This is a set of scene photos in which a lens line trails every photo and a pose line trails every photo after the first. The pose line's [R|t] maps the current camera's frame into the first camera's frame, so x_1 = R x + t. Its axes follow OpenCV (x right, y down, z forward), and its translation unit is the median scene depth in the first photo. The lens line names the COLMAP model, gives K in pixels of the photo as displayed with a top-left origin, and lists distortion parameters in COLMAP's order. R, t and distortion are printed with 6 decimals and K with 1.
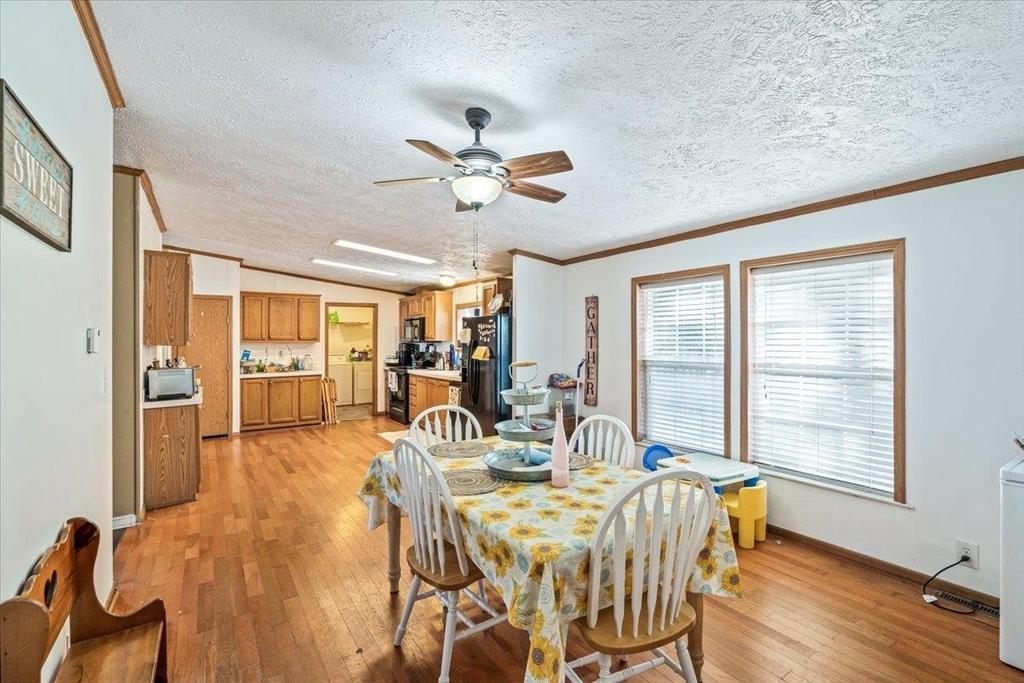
lens RADIAL K [[506.4, 0, 508.6], [0, 506.4, 341.3], [0, 0, 1]] dist [-0.002153, -0.000404]
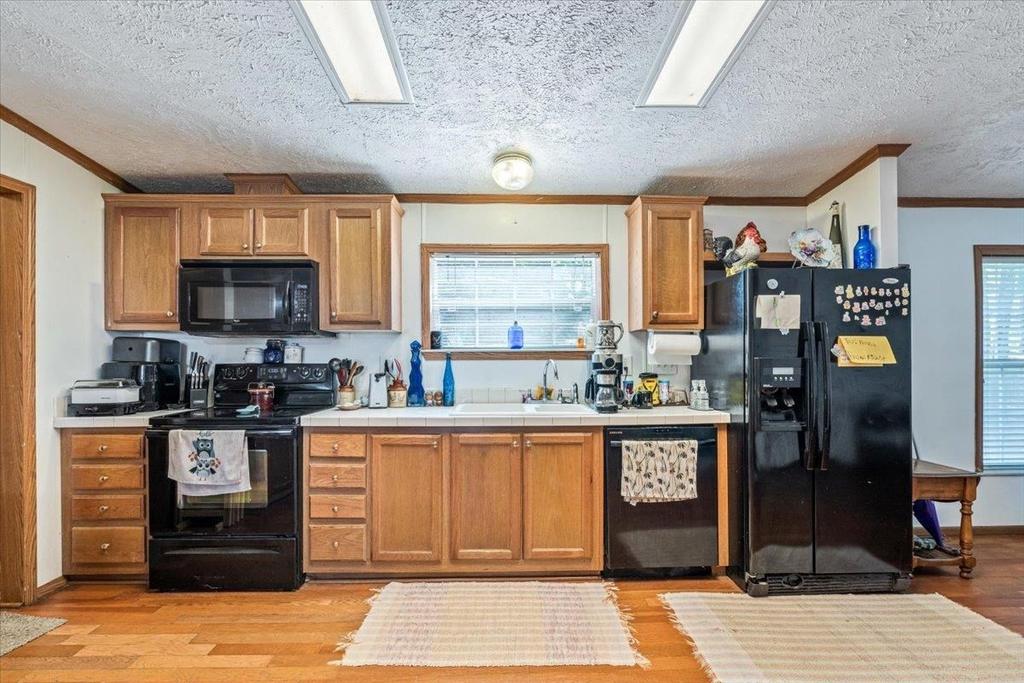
lens RADIAL K [[477.7, 0, 489.8], [0, 477.7, 356.8], [0, 0, 1]] dist [-0.001566, -0.000394]
pose [[0.493857, 0.004127, 0.869533, -0.416131], [0.003351, 0.999972, -0.006649, 0.021777], [-0.869537, 0.006197, 0.493829, 0.768680]]
